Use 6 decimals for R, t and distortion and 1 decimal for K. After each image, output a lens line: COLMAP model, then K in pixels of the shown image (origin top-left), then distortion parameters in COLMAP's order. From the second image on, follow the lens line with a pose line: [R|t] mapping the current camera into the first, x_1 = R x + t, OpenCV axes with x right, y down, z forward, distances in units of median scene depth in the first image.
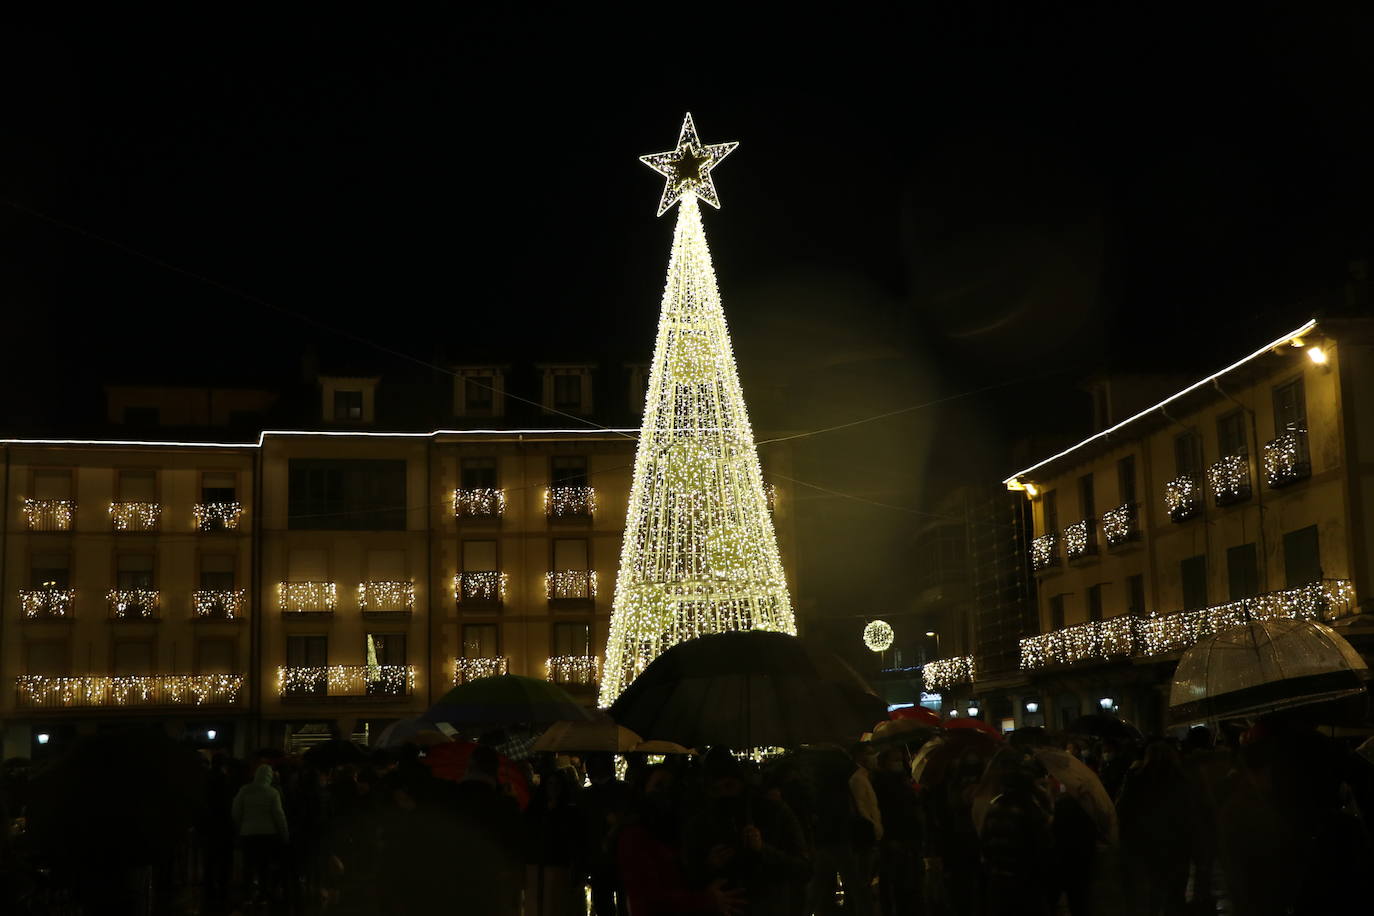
lens RADIAL K [[1767.1, 0, 680.3], [0, 1767.1, 472.1], [0, 0, 1]] dist [0.037883, 0.000000]
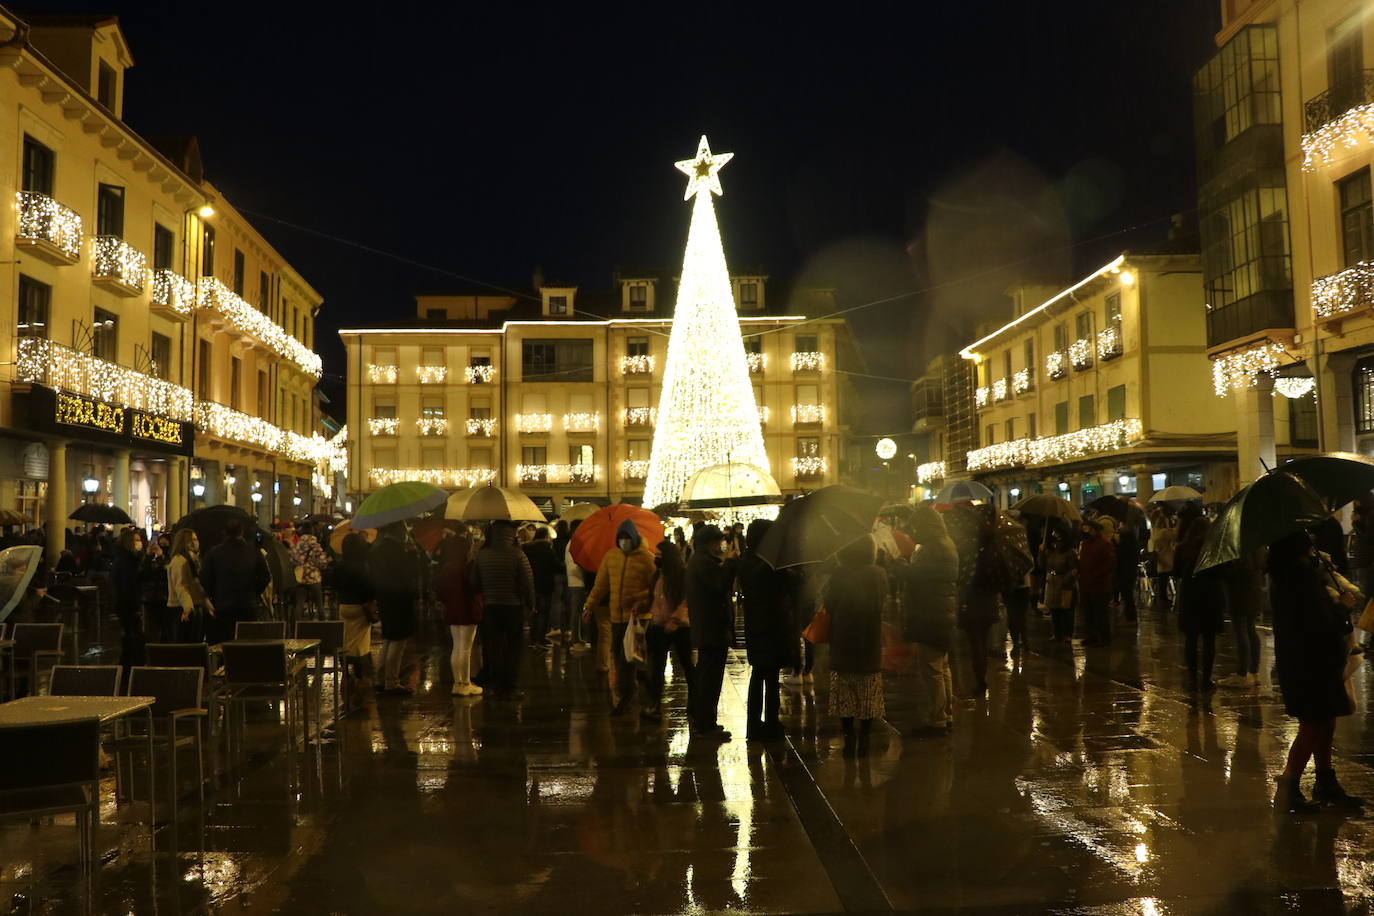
lens RADIAL K [[1144.2, 0, 676.2], [0, 1144.2, 480.9], [0, 0, 1]] dist [-0.156468, 0.119566]
pose [[0.992803, 0.009603, -0.119375, 0.049150], [0.005242, 0.992340, 0.123422, -0.006494], [0.119645, -0.123159, 0.985148, -0.035695]]
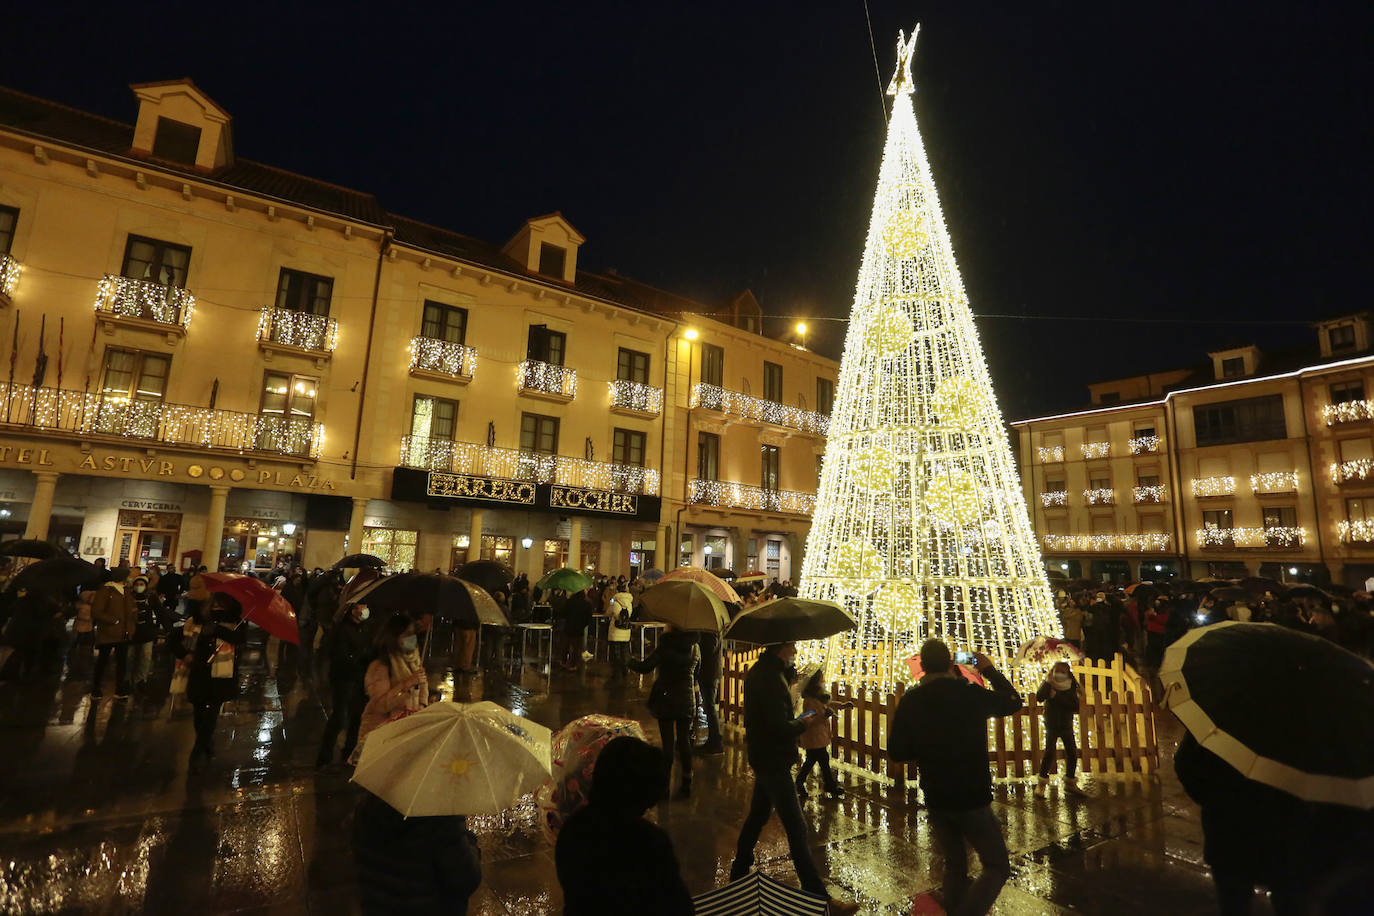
lens RADIAL K [[674.5, 0, 687.2], [0, 674.5, 455.3], [0, 0, 1]] dist [-0.045797, 0.021237]
pose [[0.430837, -0.113906, -0.895212, 0.135924], [0.102179, 0.991780, -0.077018, 0.040375], [0.896627, -0.058290, 0.438934, 0.306055]]
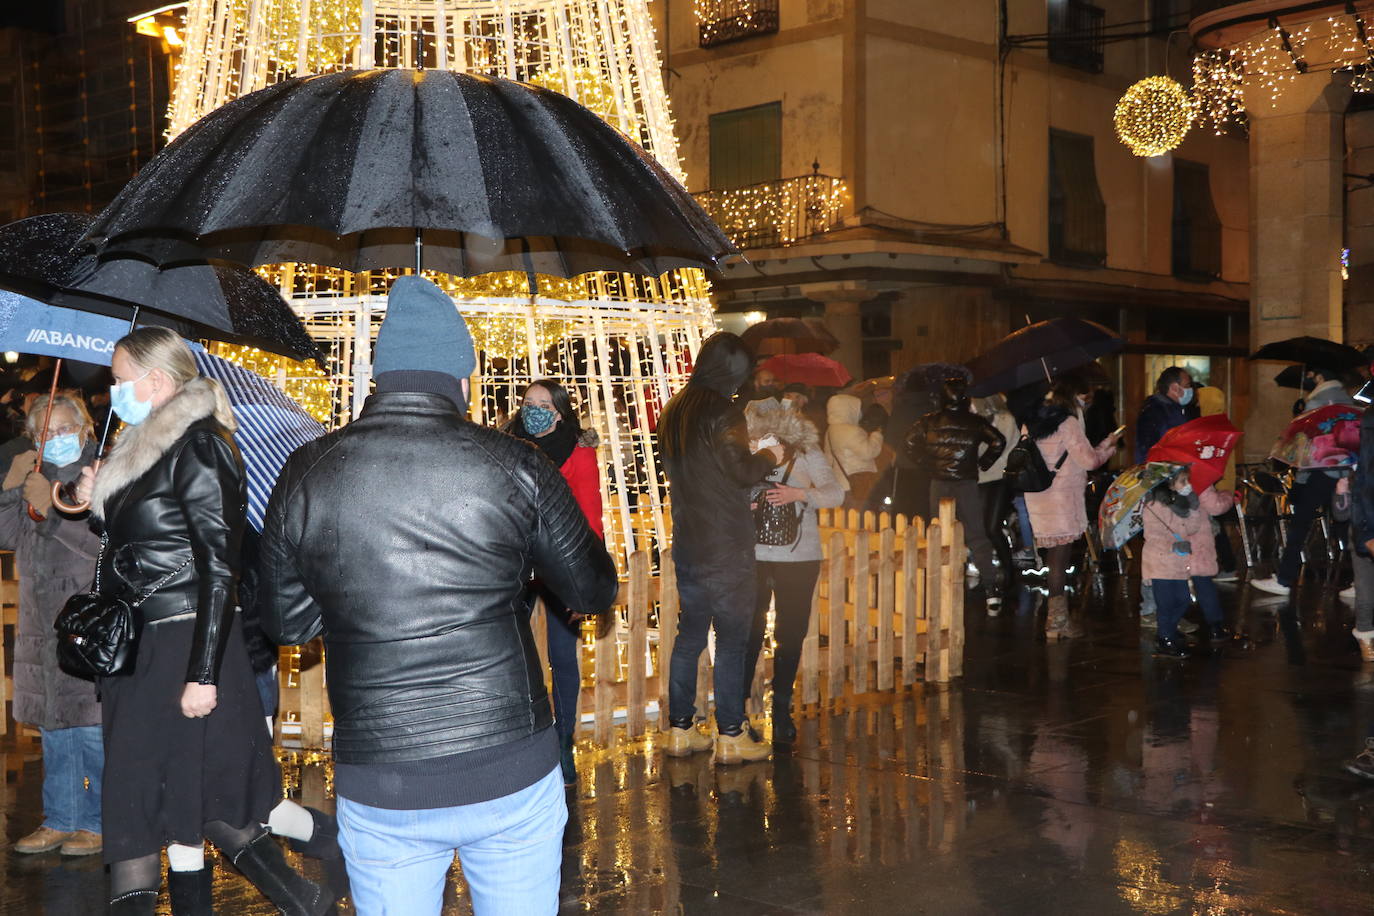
lens RADIAL K [[1855.0, 0, 679.5], [0, 1855.0, 452.3], [0, 0, 1]] dist [0.112971, 0.000000]
pose [[0.794683, 0.009888, 0.606944, -0.082226], [-0.111598, 0.985205, 0.130067, 0.048647], [-0.596678, -0.171095, 0.784029, 0.263311]]
